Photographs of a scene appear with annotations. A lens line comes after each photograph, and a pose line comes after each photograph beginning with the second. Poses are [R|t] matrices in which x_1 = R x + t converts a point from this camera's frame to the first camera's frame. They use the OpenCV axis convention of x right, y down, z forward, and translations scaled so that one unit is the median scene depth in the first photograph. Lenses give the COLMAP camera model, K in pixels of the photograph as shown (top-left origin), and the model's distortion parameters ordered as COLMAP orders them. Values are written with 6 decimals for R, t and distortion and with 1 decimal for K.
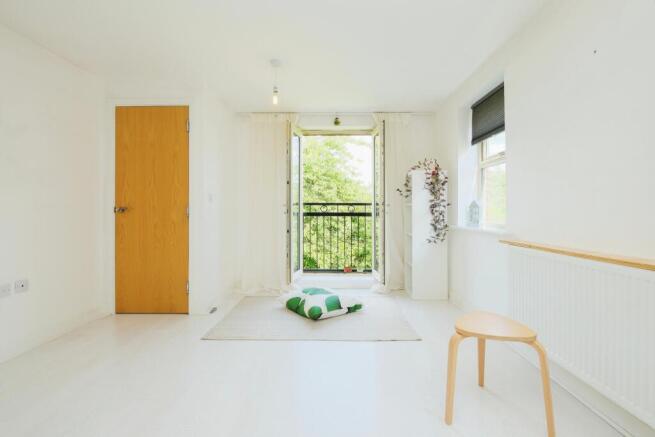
lens RADIAL K [[287.9, 0, 329.9], [0, 287.9, 212.5], [0, 0, 1]] dist [0.002063, -0.000344]
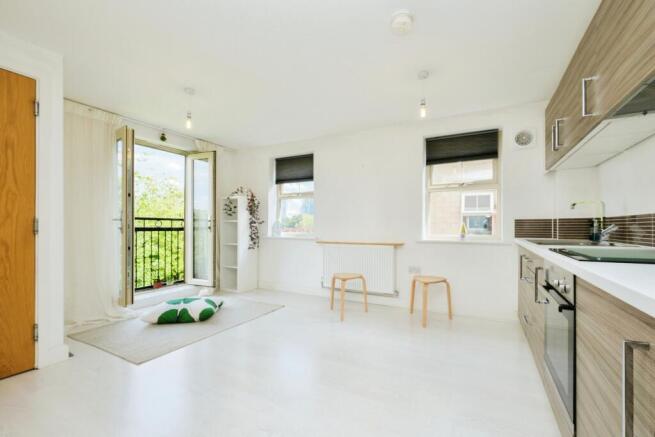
lens RADIAL K [[287.9, 0, 328.7], [0, 287.9, 224.7], [0, 0, 1]] dist [0.002063, -0.000344]
pose [[0.470170, 0.008750, 0.882533, -0.685246], [0.000311, 0.999949, -0.010080, 0.001548], [-0.882576, 0.005014, 0.470143, 0.014519]]
